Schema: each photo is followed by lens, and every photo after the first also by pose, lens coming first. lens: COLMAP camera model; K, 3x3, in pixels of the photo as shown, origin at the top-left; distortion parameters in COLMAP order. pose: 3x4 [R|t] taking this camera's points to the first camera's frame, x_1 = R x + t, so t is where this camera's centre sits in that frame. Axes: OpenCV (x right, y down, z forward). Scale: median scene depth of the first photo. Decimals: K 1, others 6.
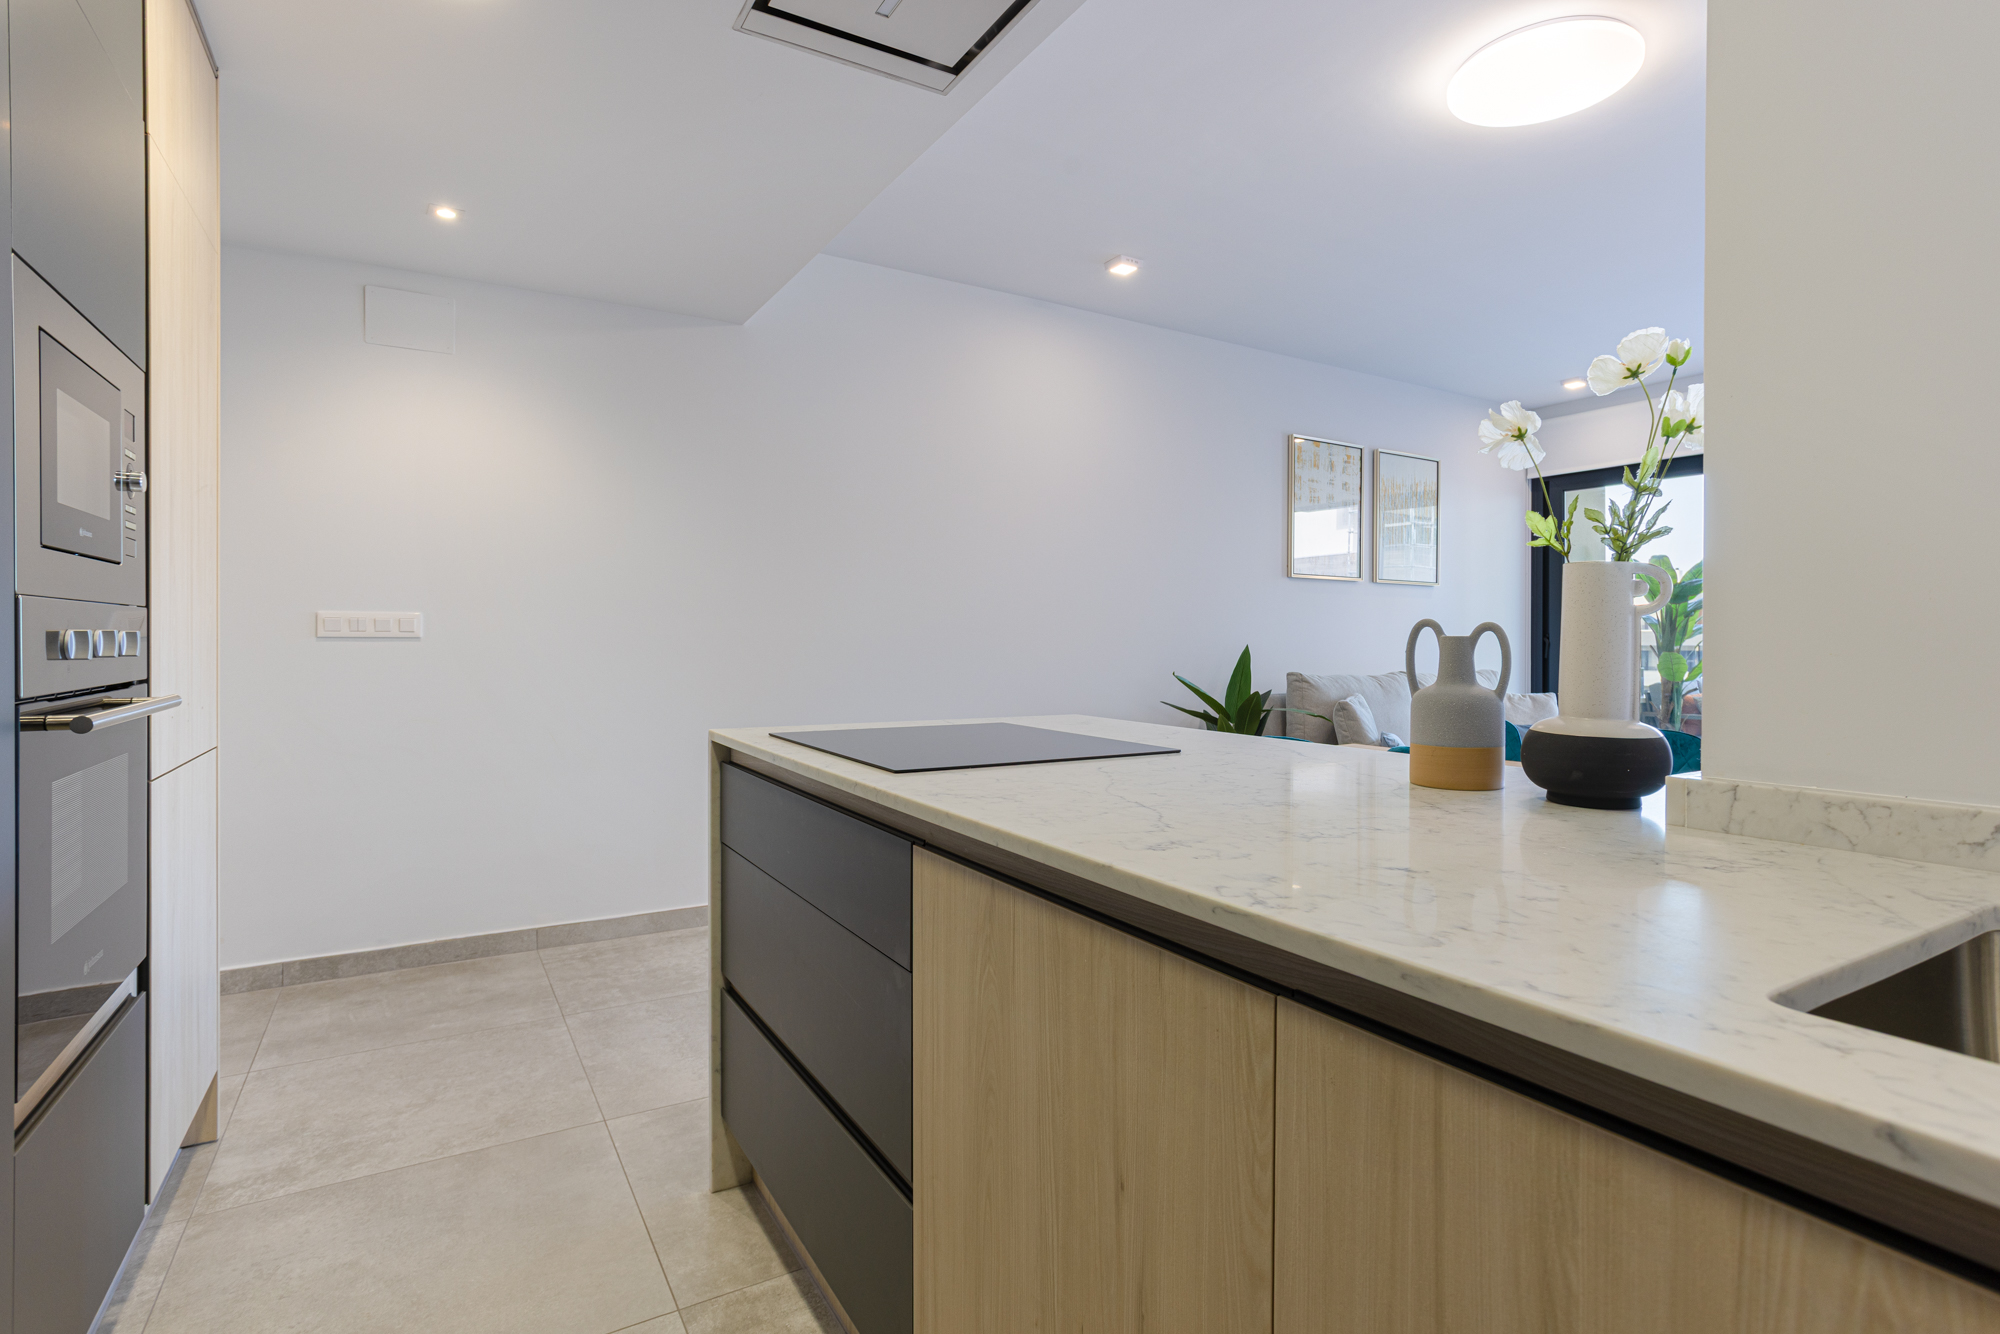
lens RADIAL K [[986.3, 0, 1002.1], [0, 986.3, 646.3], [0, 0, 1]] dist [-0.027957, 0.013563]
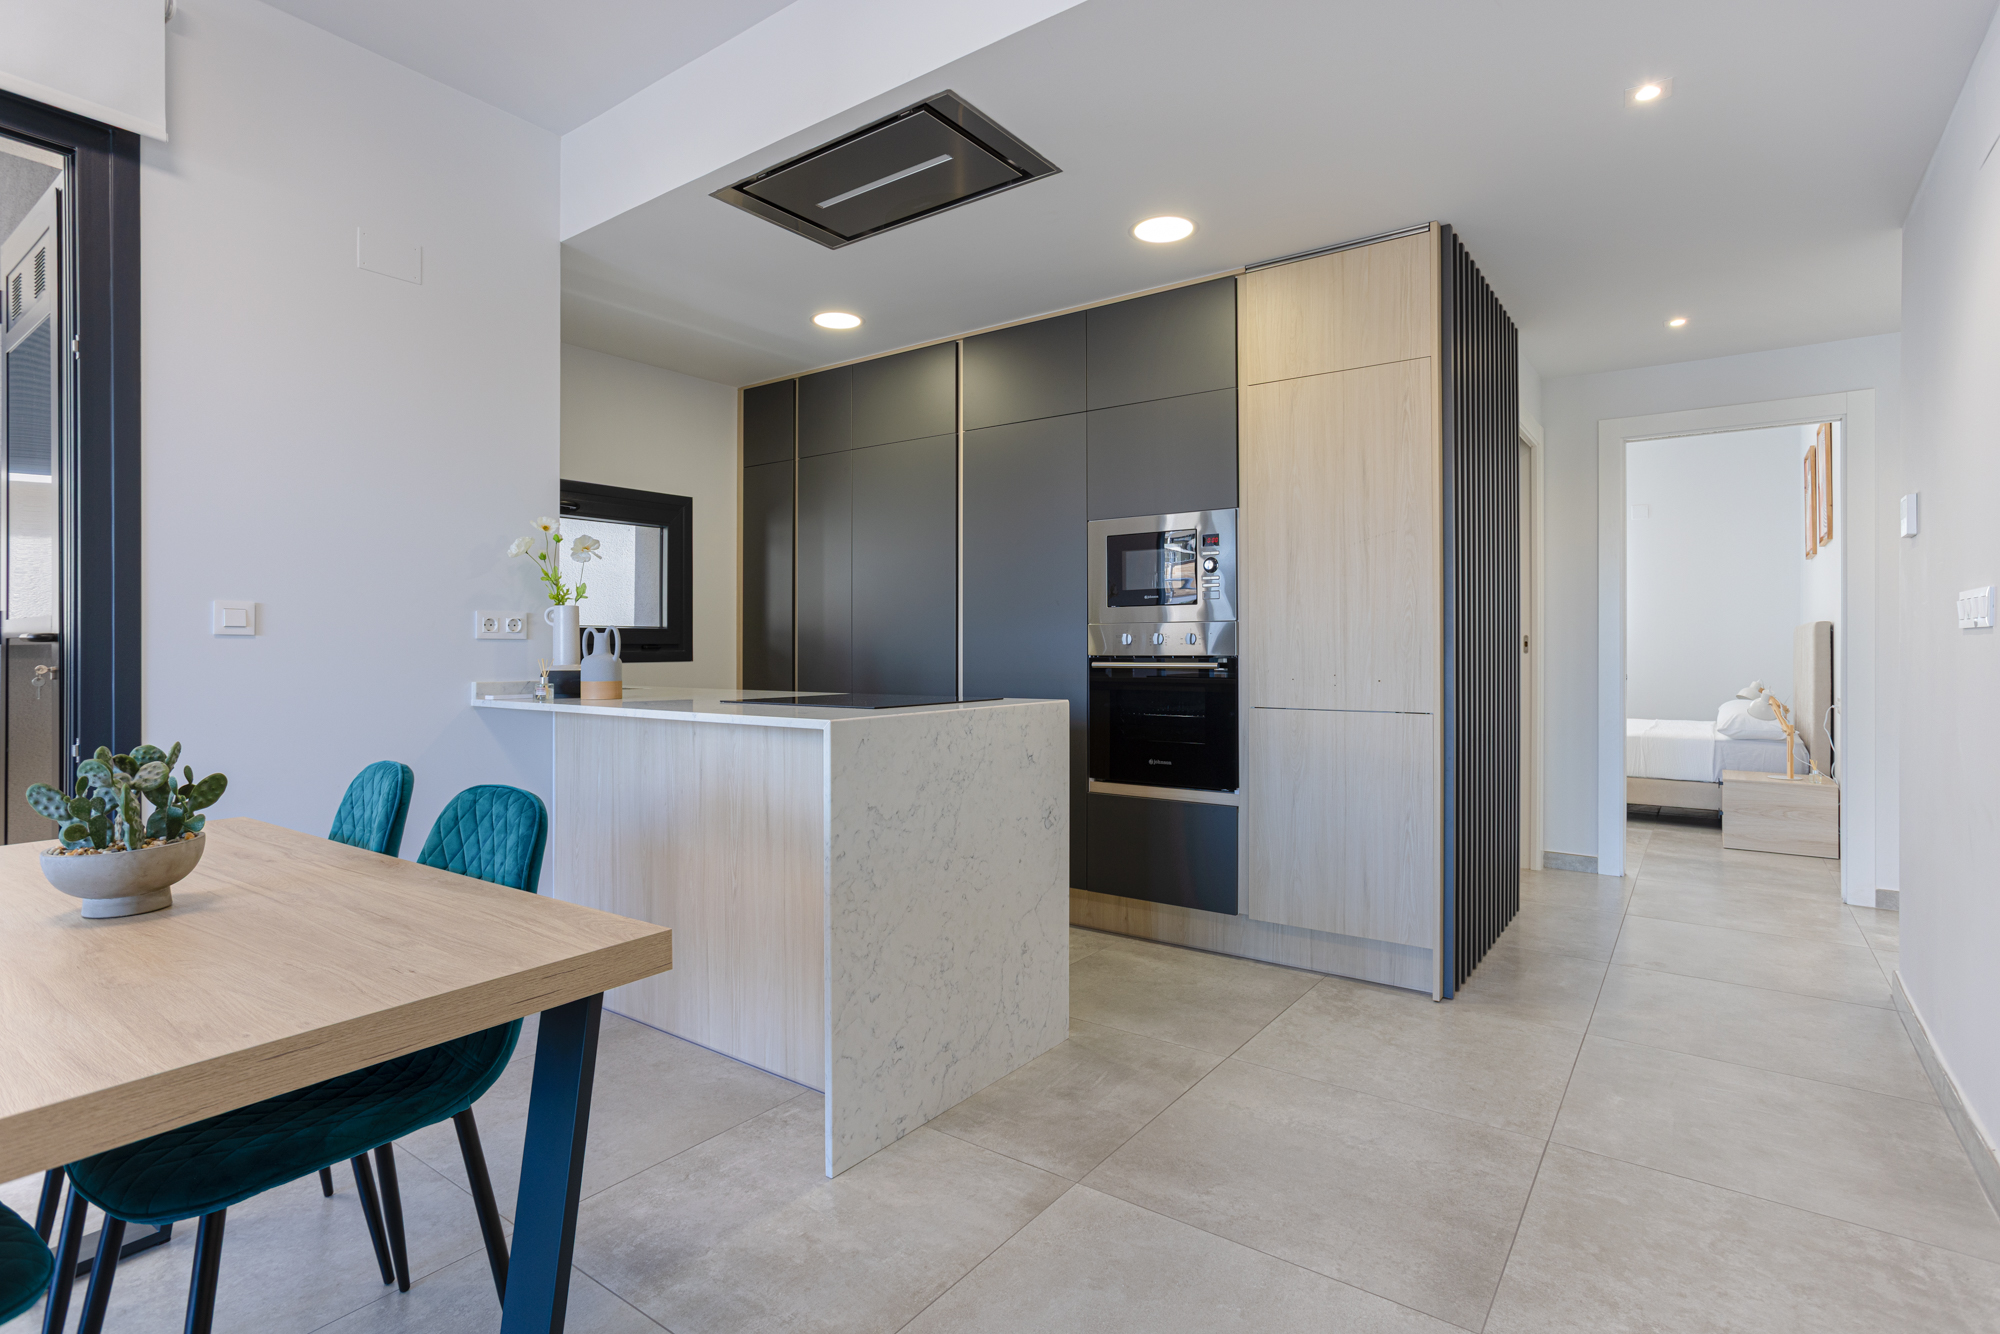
lens RADIAL K [[986.3, 0, 1007.3], [0, 986.3, 645.4], [0, 0, 1]] dist [-0.027957, 0.013563]
pose [[-0.917865, -0.004096, -0.396872, 0.113471], [-0.007018, 0.999958, 0.005910, 0.001031], [0.396831, 0.008210, -0.917855, 0.781303]]
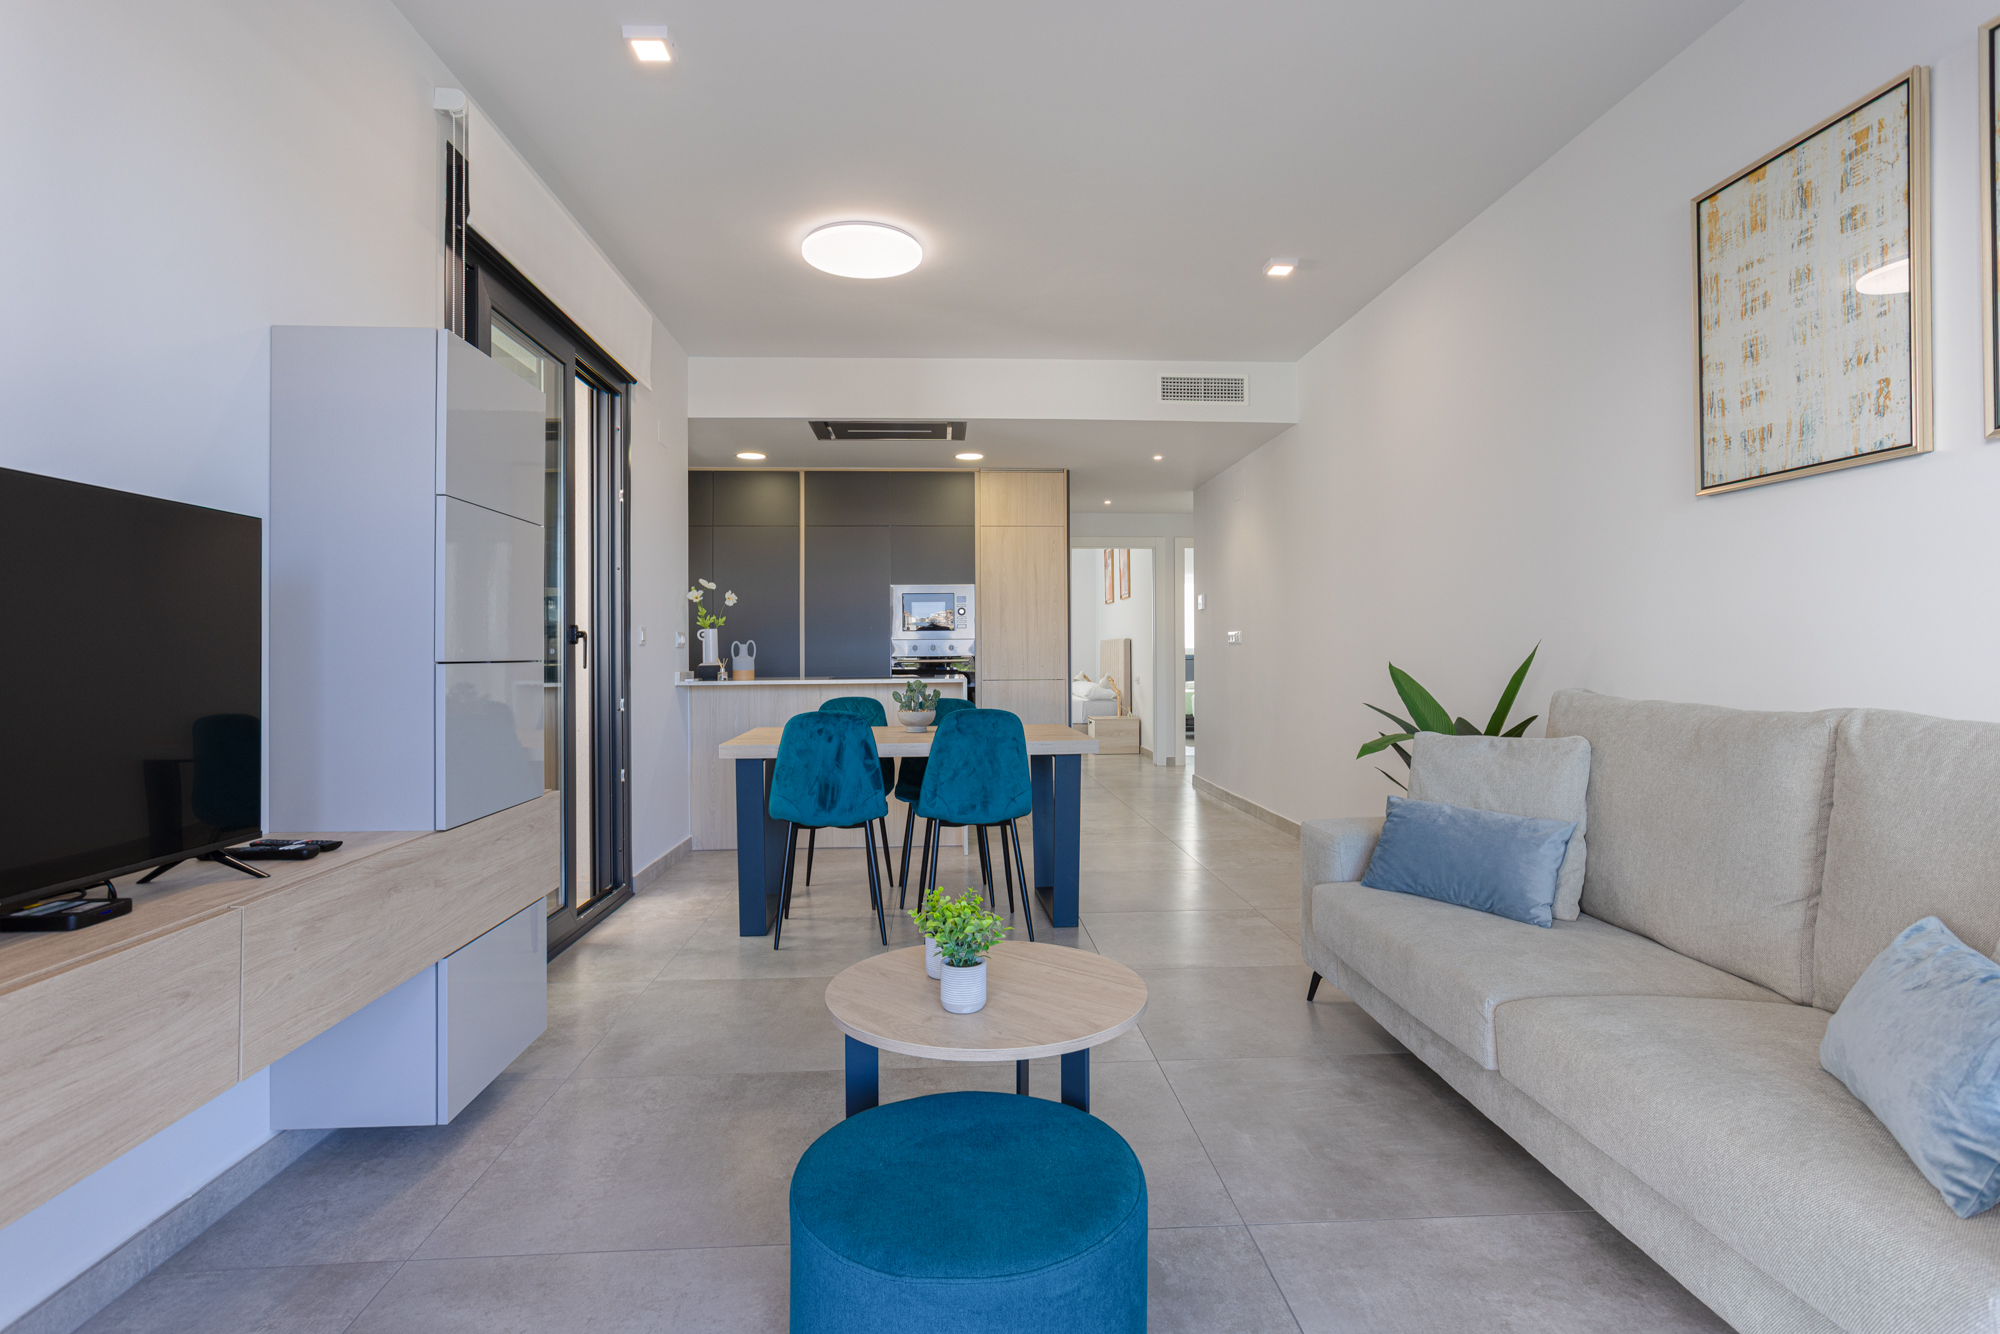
lens RADIAL K [[986.3, 0, 1007.8], [0, 986.3, 645.1], [0, 0, 1]] dist [-0.027957, 0.013563]
pose [[-0.446084, -0.009384, -0.894942, 0.837827], [-0.003800, 0.999956, -0.008591, 0.007476], [0.894983, -0.000432, -0.446100, 0.878971]]
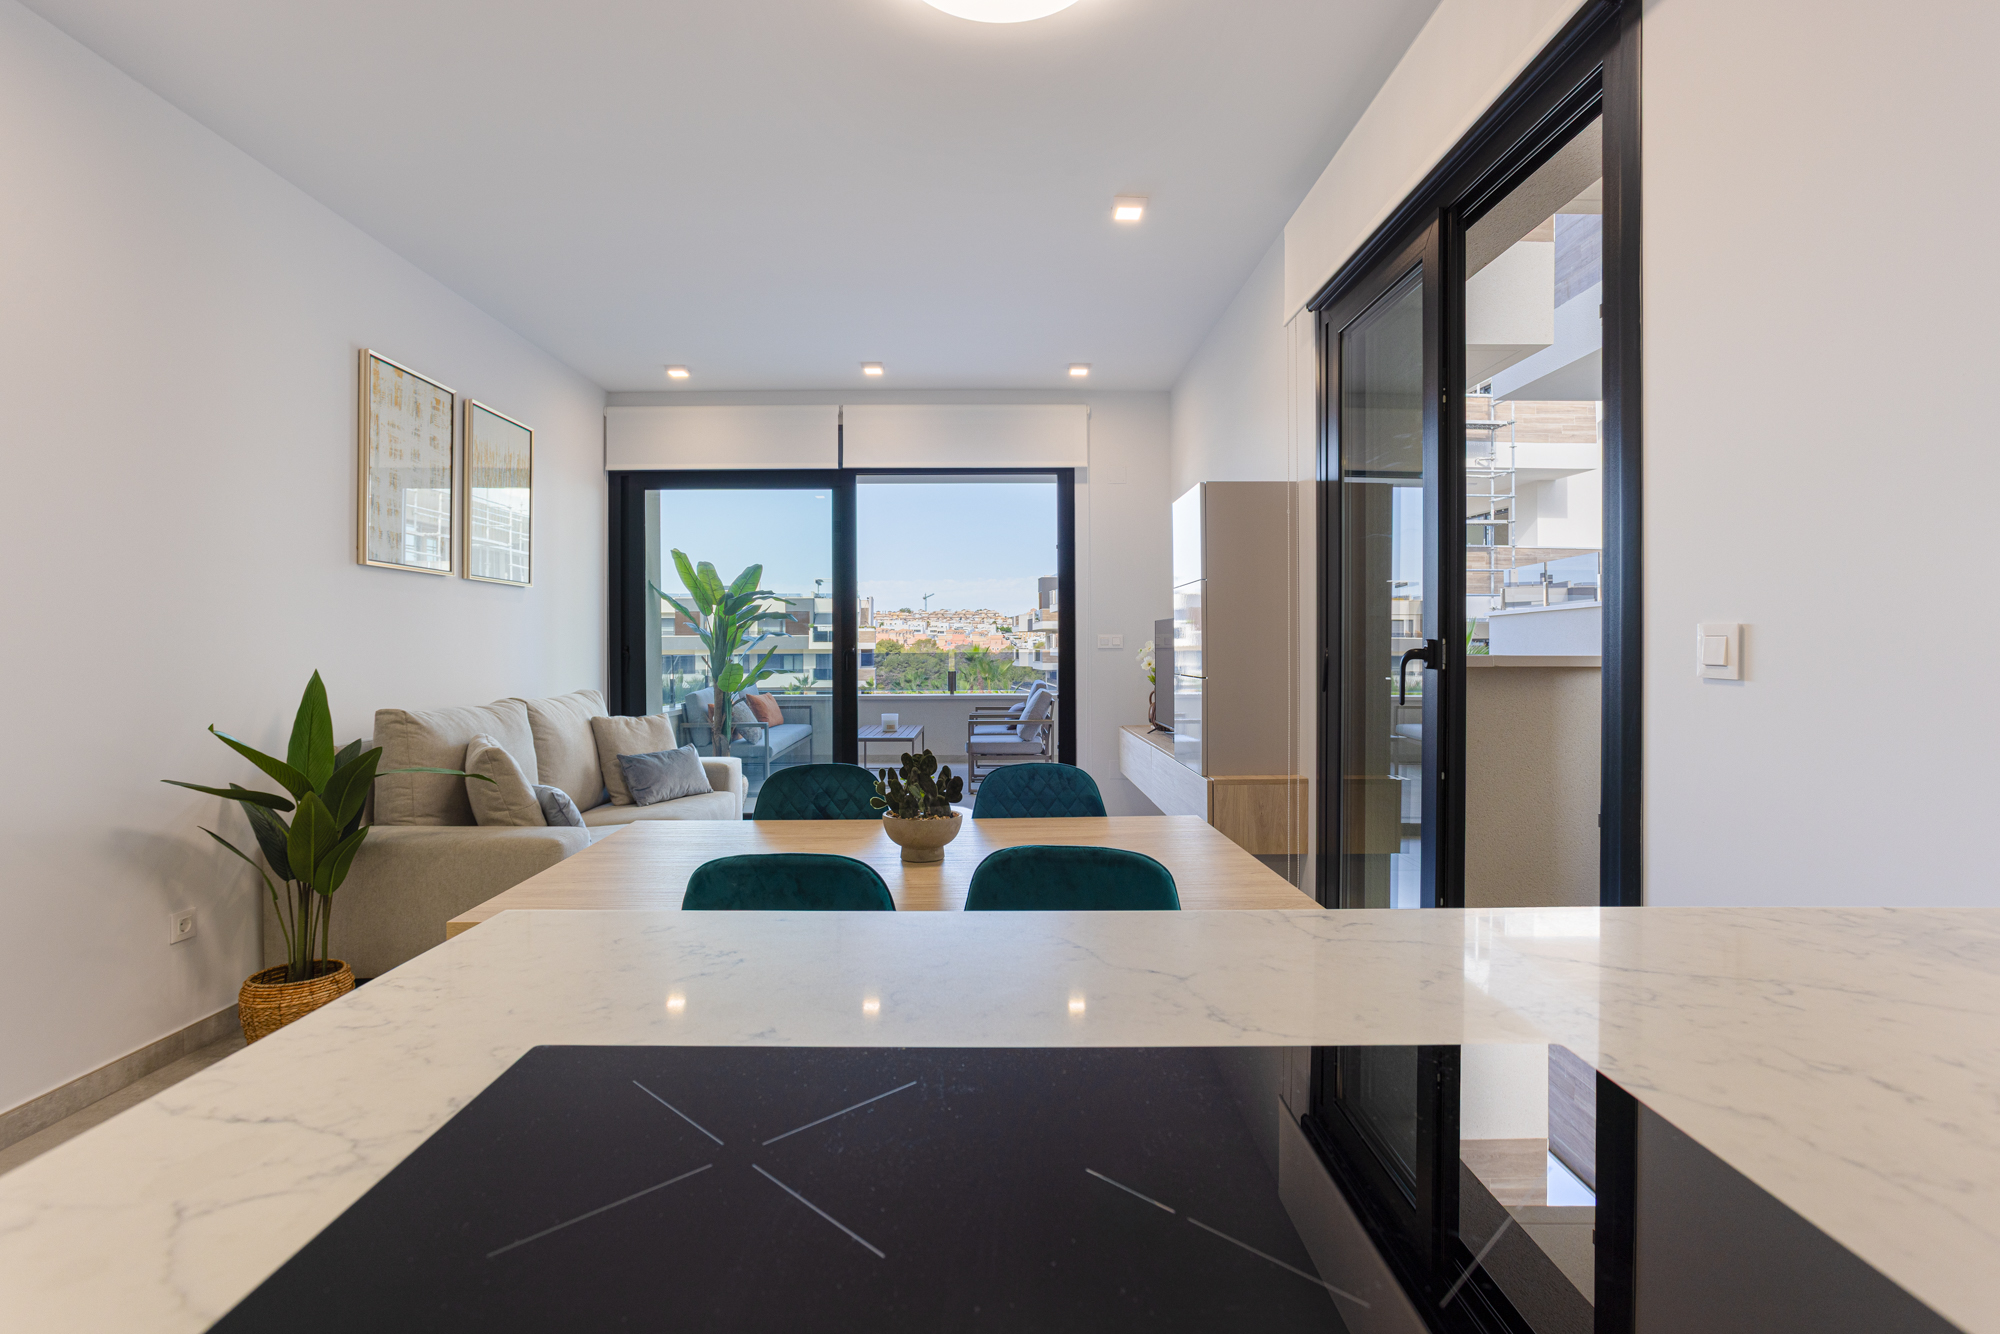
lens RADIAL K [[986.3, 0, 1006.3], [0, 986.3, 642.8], [0, 0, 1]] dist [-0.027957, 0.013563]
pose [[0.498190, -0.002729, 0.867064, -0.059059], [0.011791, 0.999924, -0.003628, -0.009563], [-0.866988, 0.012031, 0.498184, 0.289630]]
